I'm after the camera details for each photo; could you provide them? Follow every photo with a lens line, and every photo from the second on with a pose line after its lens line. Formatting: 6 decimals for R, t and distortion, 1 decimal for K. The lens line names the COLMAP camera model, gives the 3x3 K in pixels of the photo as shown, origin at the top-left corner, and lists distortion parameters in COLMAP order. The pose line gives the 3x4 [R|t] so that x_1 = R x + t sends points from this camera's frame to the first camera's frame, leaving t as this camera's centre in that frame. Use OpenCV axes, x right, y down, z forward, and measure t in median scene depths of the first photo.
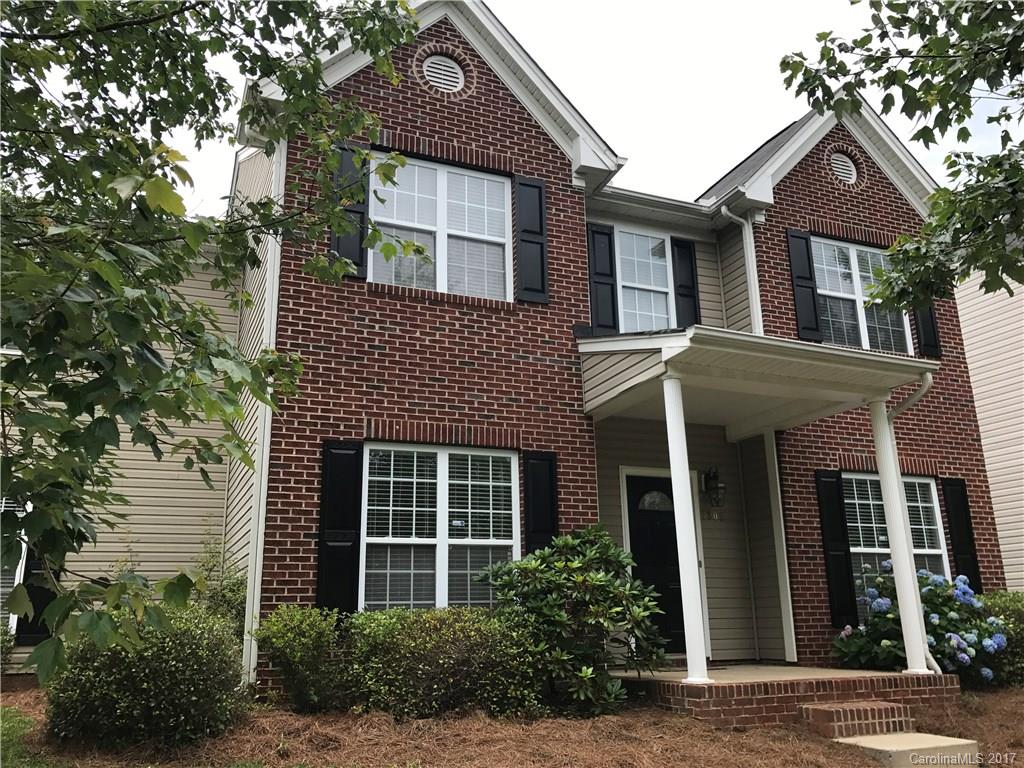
lens RADIAL K [[911.8, 0, 498.1], [0, 911.8, 339.9], [0, 0, 1]] dist [0.071481, -0.005041]
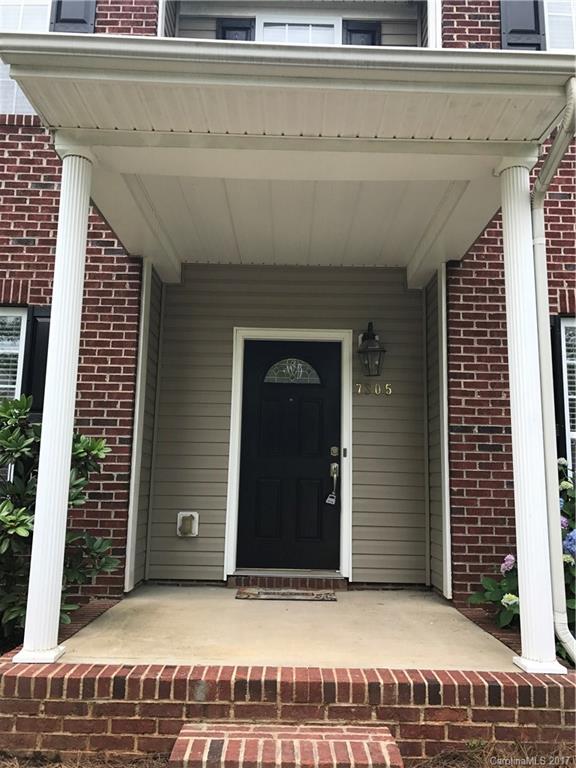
lens RADIAL K [[627.2, 0, 298.2], [0, 627.2, 380.8], [0, 0, 1]] dist [0.039161, -0.052977]
pose [[0.914317, -0.031426, -0.403779, 0.237176], [0.084629, 0.989801, 0.114598, 0.076388], [0.396060, -0.138950, 0.907651, 0.328836]]
